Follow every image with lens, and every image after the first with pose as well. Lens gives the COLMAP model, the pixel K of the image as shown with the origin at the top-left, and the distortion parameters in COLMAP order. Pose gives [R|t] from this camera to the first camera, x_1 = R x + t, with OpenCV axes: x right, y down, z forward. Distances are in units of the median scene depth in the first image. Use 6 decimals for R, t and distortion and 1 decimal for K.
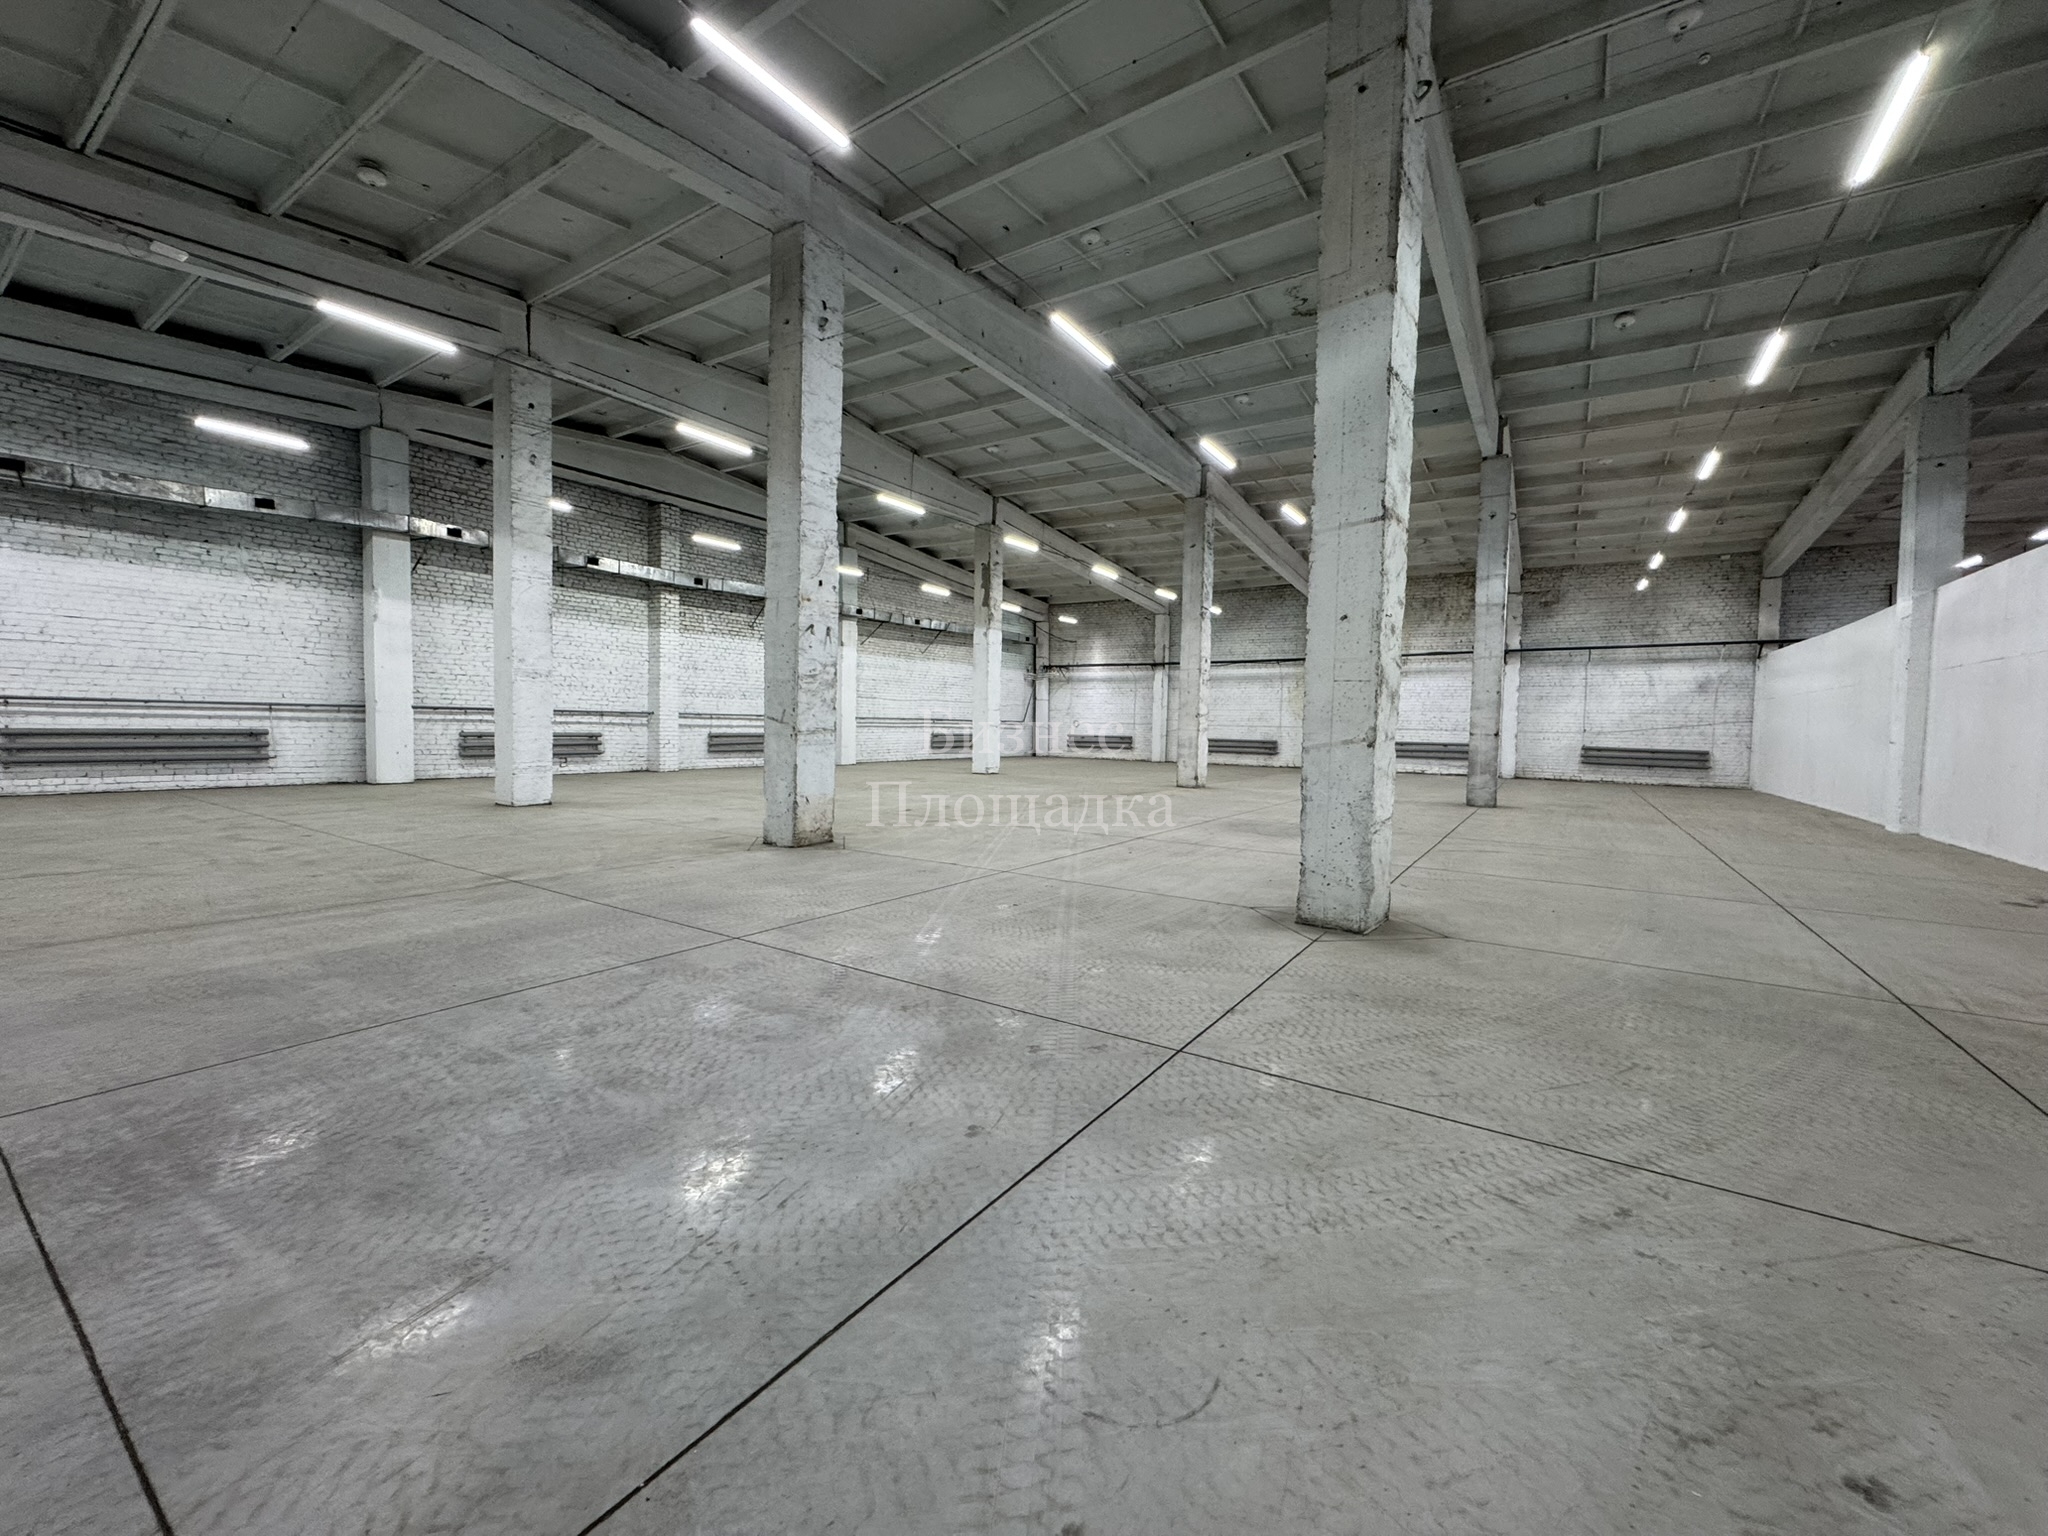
lens RADIAL K [[816.1, 0, 1026.1], [0, 816.1, 766.2], [0, 0, 1]] dist [-0.002748, 0.000255]
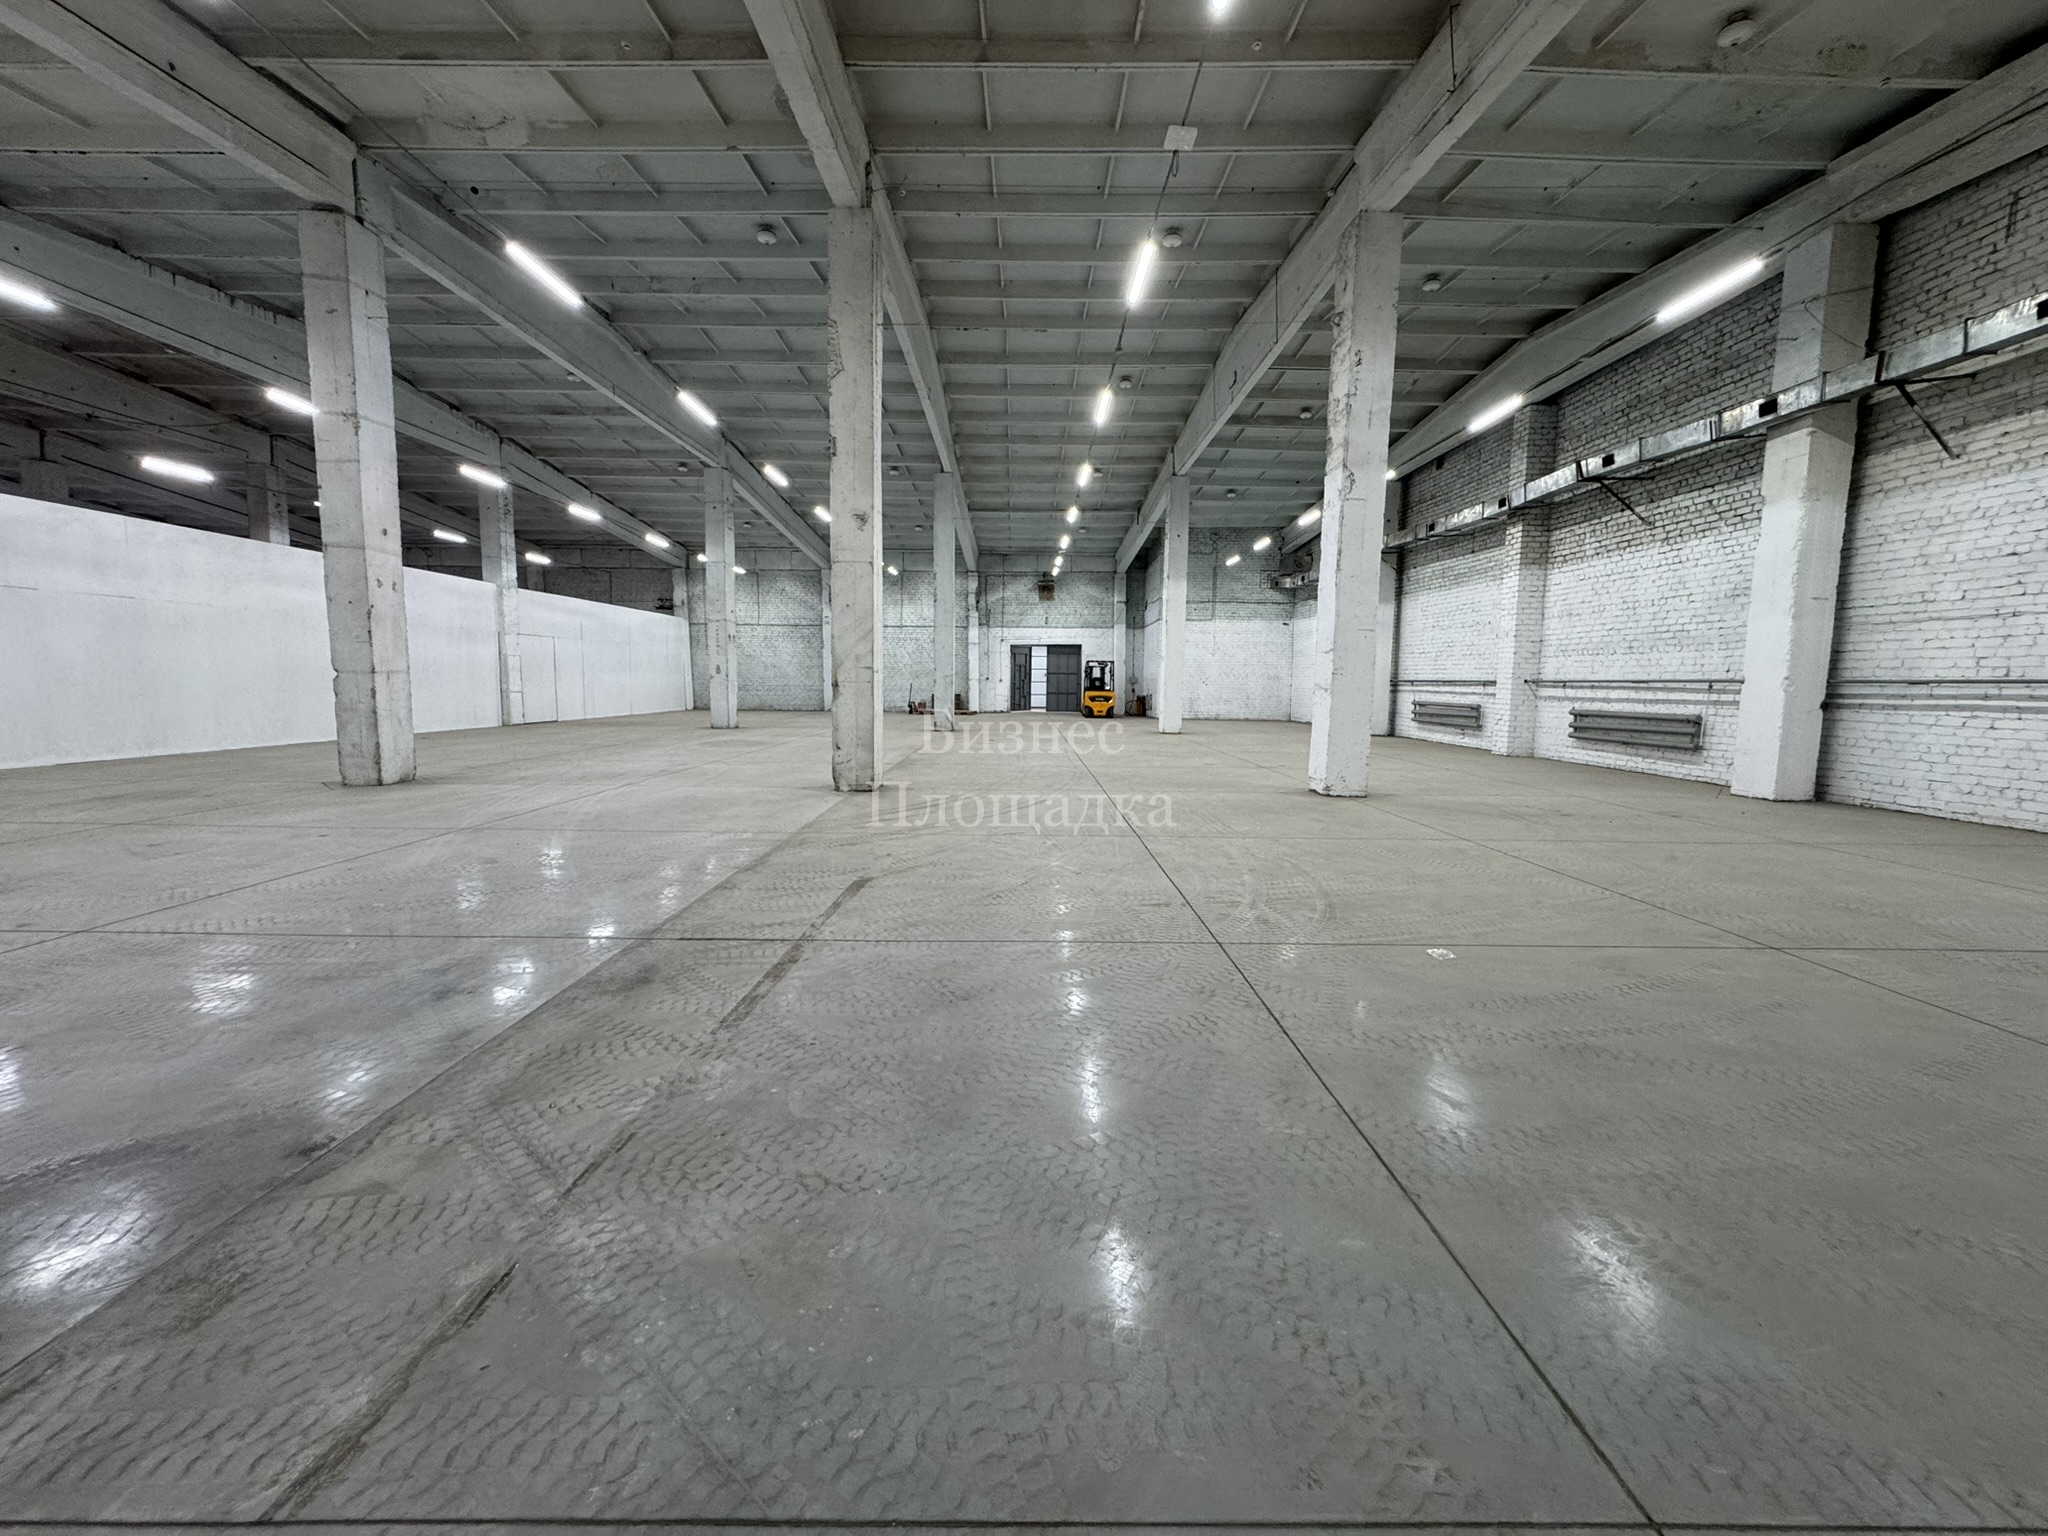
lens RADIAL K [[816.1, 0, 1027.1], [0, 816.1, 762.2], [0, 0, 1]] dist [-0.002748, 0.000255]
pose [[-0.831067, 0.024282, -0.555641, 0.339999], [-0.058779, 0.989617, 0.131162, -0.056538], [0.553057, 0.141664, -0.821011, 1.251464]]
